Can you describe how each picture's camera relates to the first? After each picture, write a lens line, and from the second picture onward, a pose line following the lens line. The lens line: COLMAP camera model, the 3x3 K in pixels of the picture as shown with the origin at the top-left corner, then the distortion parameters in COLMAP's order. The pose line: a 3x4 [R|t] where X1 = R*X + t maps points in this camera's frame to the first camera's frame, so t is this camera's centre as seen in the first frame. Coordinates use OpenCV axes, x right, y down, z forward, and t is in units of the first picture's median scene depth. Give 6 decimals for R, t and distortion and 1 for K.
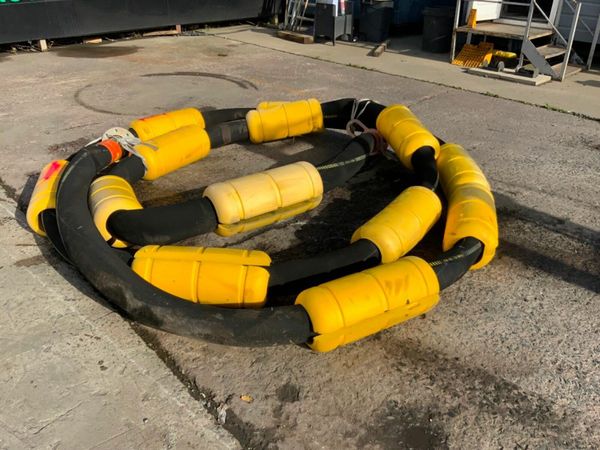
lens RADIAL K [[498.3, 0, 303.6], [0, 498.3, 226.4], [0, 0, 1]] dist [0.035658, -0.077951]
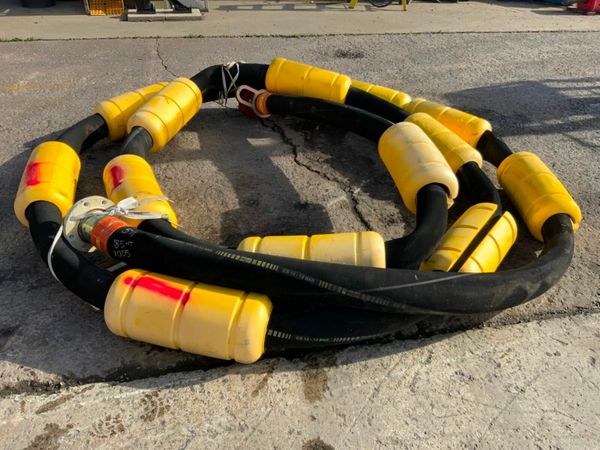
lens RADIAL K [[498.3, 0, 301.6], [0, 498.3, 225.2], [0, 0, 1]] dist [0.035658, -0.077951]
pose [[0.503011, -0.480678, 0.718282, -0.629620], [0.392049, 0.867554, 0.306020, -0.228772], [-0.770245, 0.127670, 0.624838, 0.362609]]
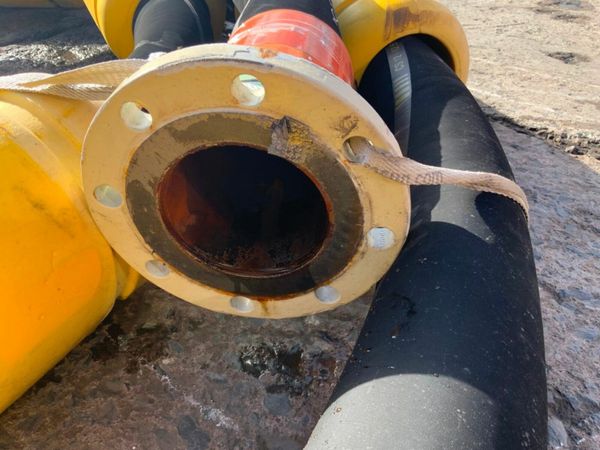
lens RADIAL K [[498.3, 0, 299.8], [0, 498.3, 225.6], [0, 0, 1]] dist [0.035658, -0.077951]
pose [[-0.997640, 0.019628, -0.065801, -0.338278], [-0.052251, 0.404748, 0.912934, -0.240299], [0.044551, 0.914218, -0.402767, 0.958188]]
